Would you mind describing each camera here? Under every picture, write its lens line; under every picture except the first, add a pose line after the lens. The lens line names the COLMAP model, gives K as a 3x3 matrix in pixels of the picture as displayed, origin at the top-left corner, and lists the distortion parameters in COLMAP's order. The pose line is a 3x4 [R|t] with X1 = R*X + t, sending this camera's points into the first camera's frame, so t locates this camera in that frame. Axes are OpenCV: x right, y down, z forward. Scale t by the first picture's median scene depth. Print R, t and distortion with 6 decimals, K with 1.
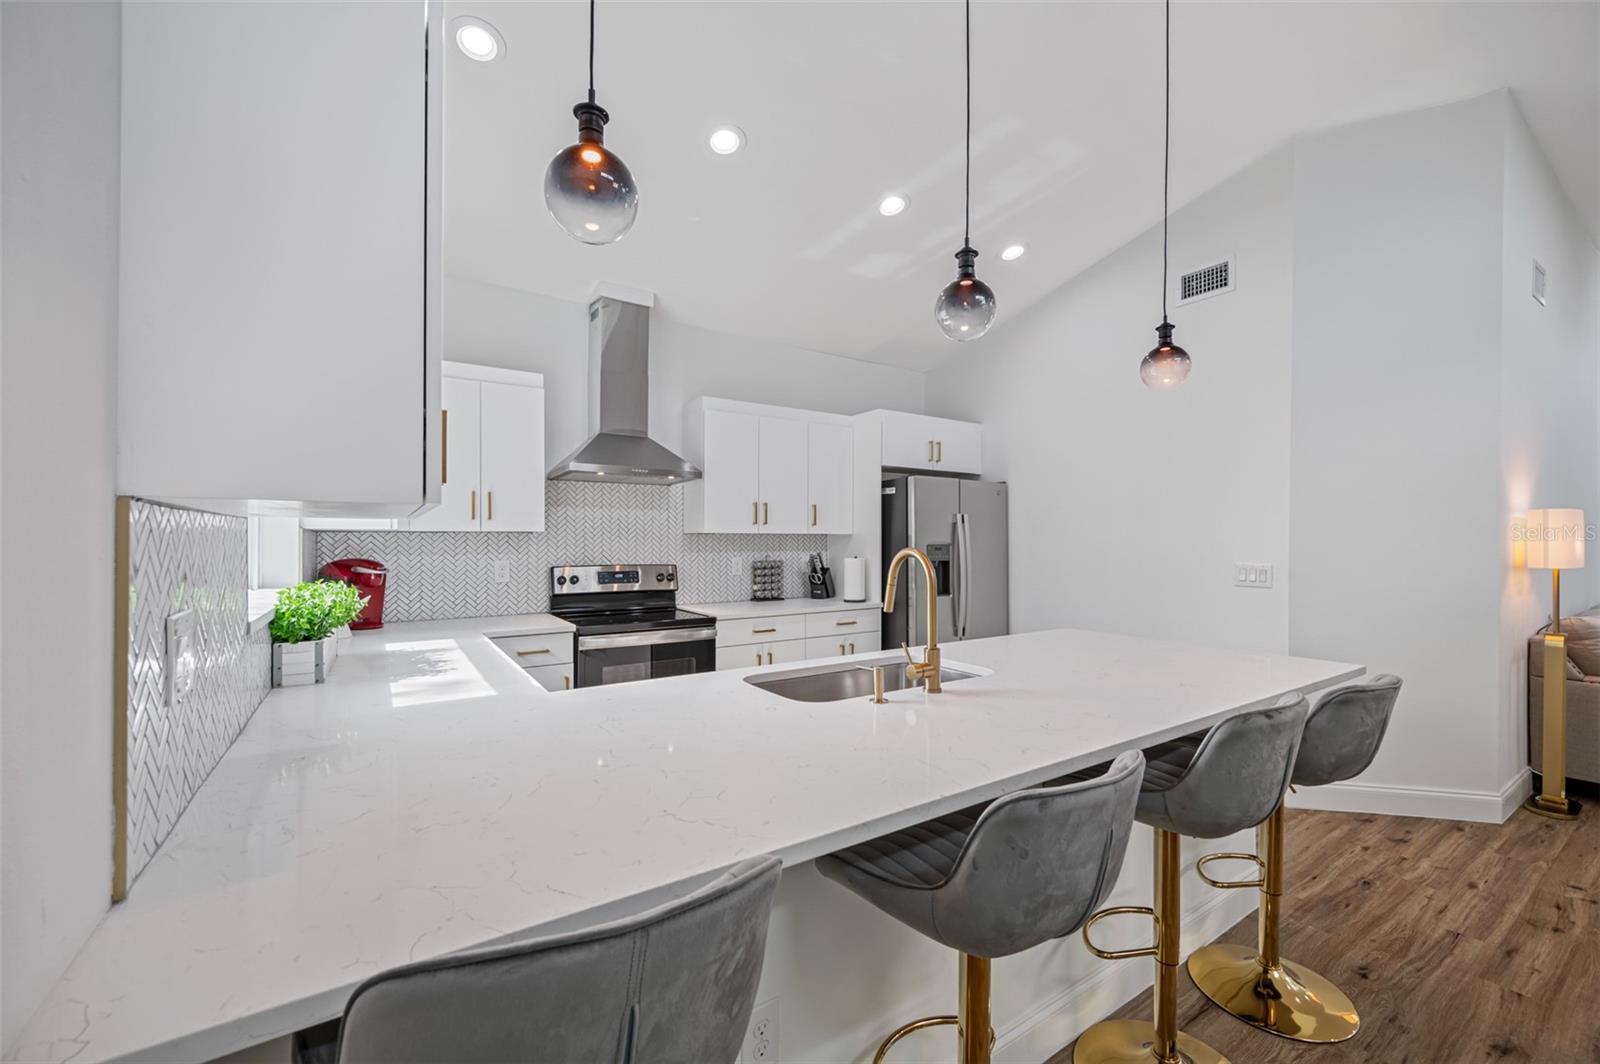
lens RADIAL K [[638.6, 0, 802.6], [0, 638.6, 542.5], [0, 0, 1]] dist [-0.000520, 0.001060]
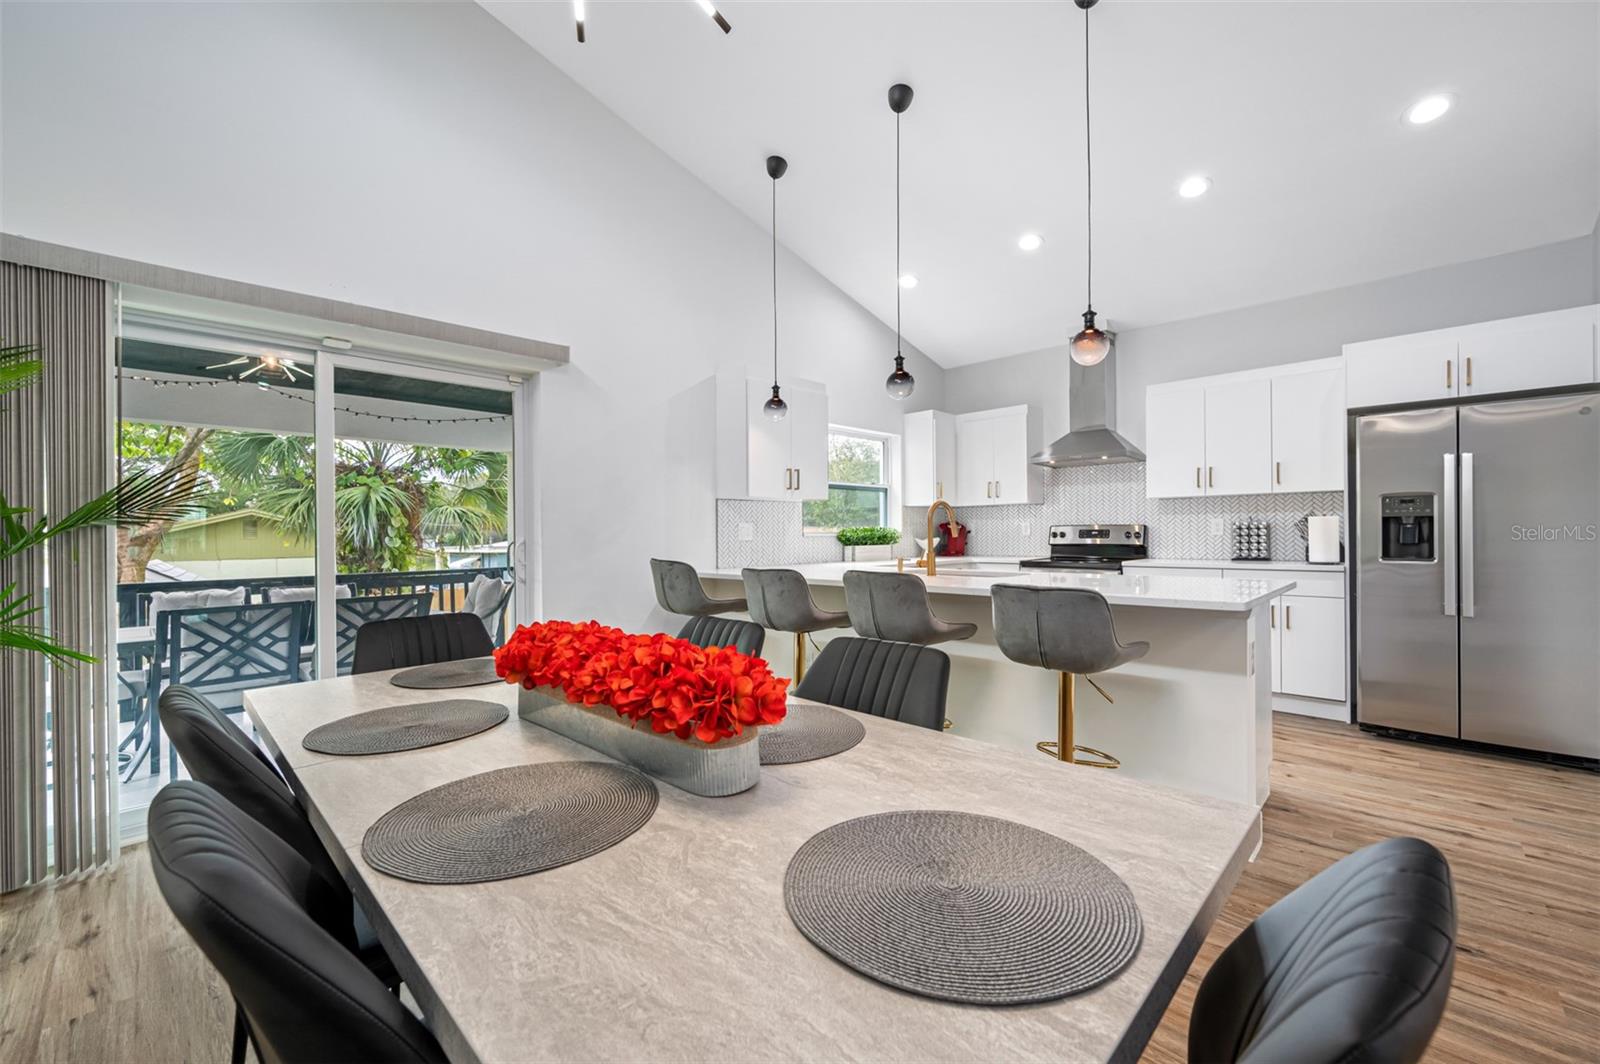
lens RADIAL K [[643.1, 0, 799.9], [0, 643.1, 534.1], [0, 0, 1]] dist [0.002806, 0.000007]
pose [[0.205935, -0.002071, -0.978564, 1.103564], [0.008515, 0.999964, -0.000325, 0.058967], [0.978529, -0.008266, 0.205945, 0.119947]]
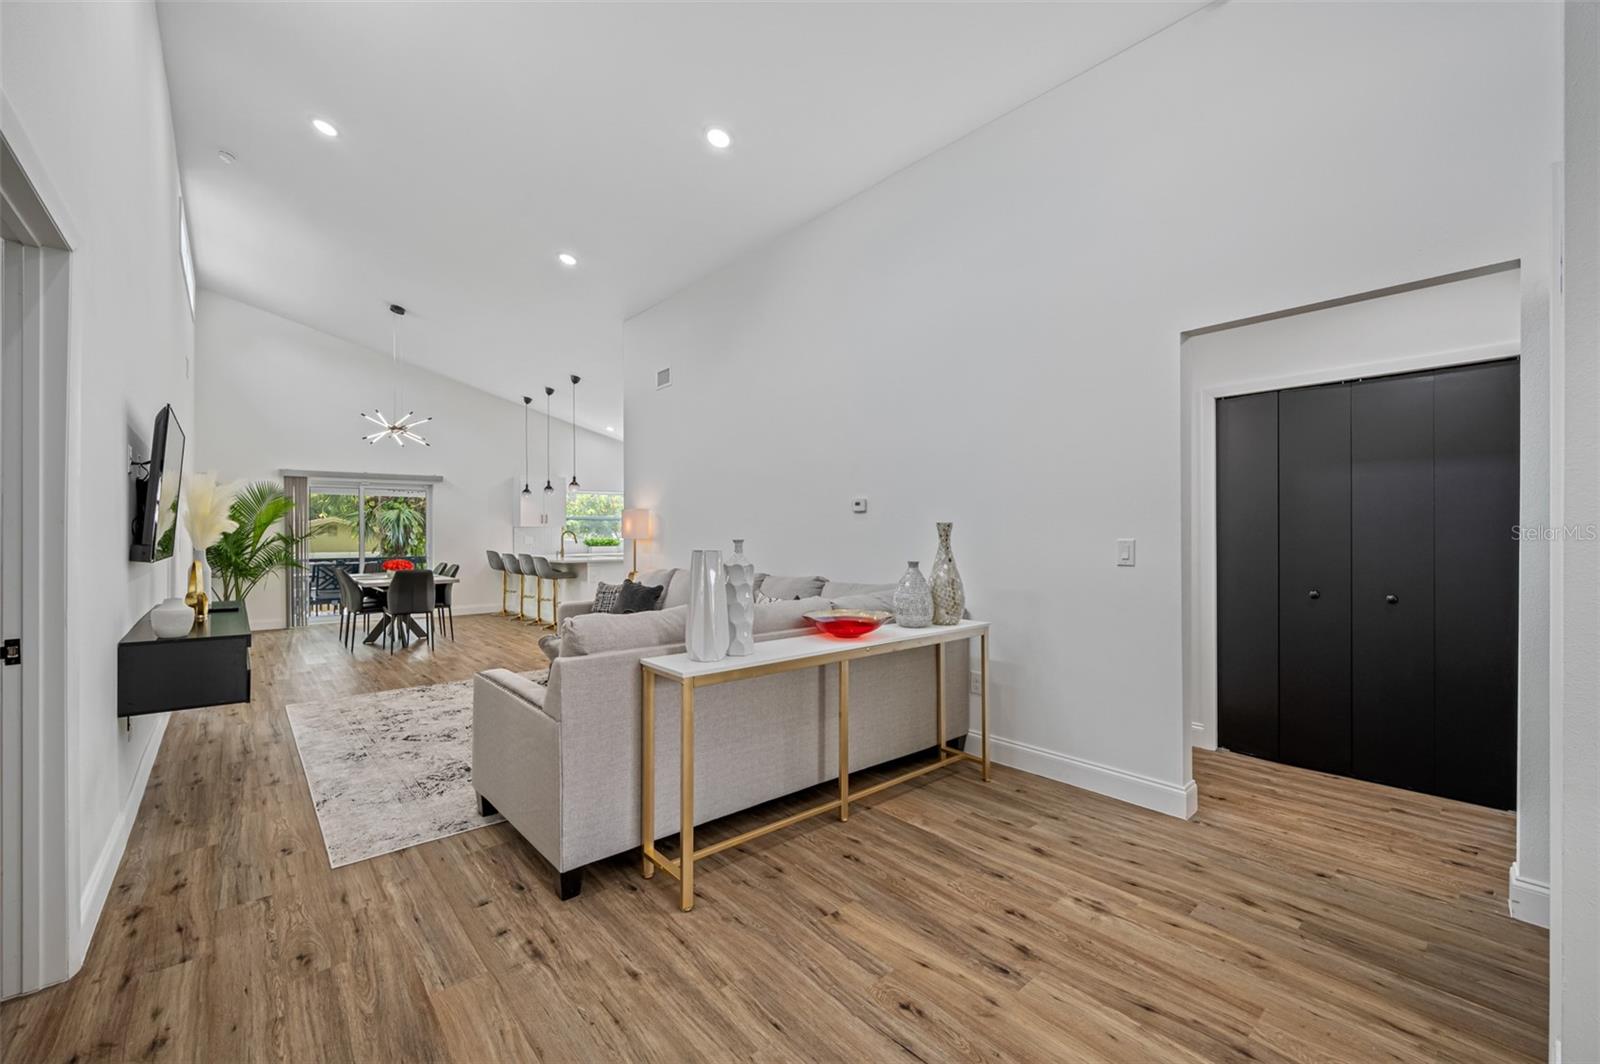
lens RADIAL K [[654.6, 0, 790.7], [0, 654.6, 530.1], [0, 0, 1]] dist [0.002486, 0.000404]
pose [[0.120932, -0.001365, -0.992660, 3.293226], [0.001925, 0.999997, -0.001141, 0.009513], [0.992659, -0.001773, 0.120935, 1.238189]]
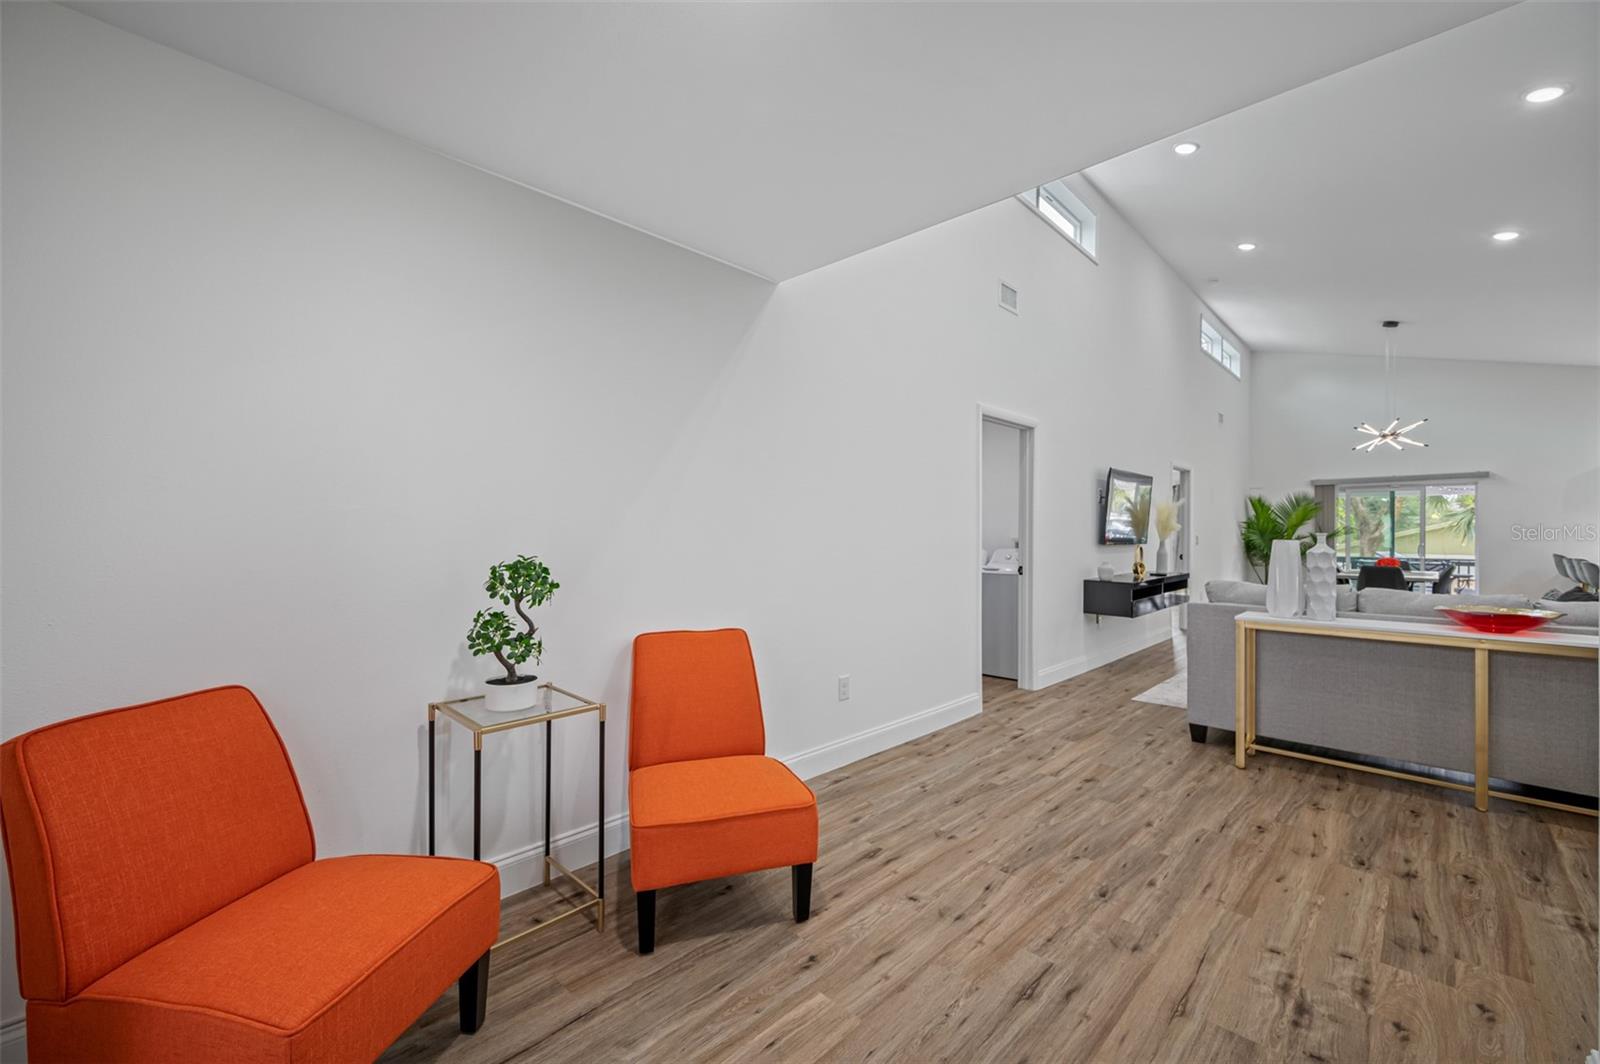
lens RADIAL K [[643.1, 0, 799.9], [0, 643.1, 534.1], [0, 0, 1]] dist [0.002806, 0.000007]
pose [[-0.978052, 0.000507, -0.208360, 3.532607], [0.000634, 1.000000, -0.000545, 0.019530], [0.208360, -0.000666, -0.978052, 2.106475]]
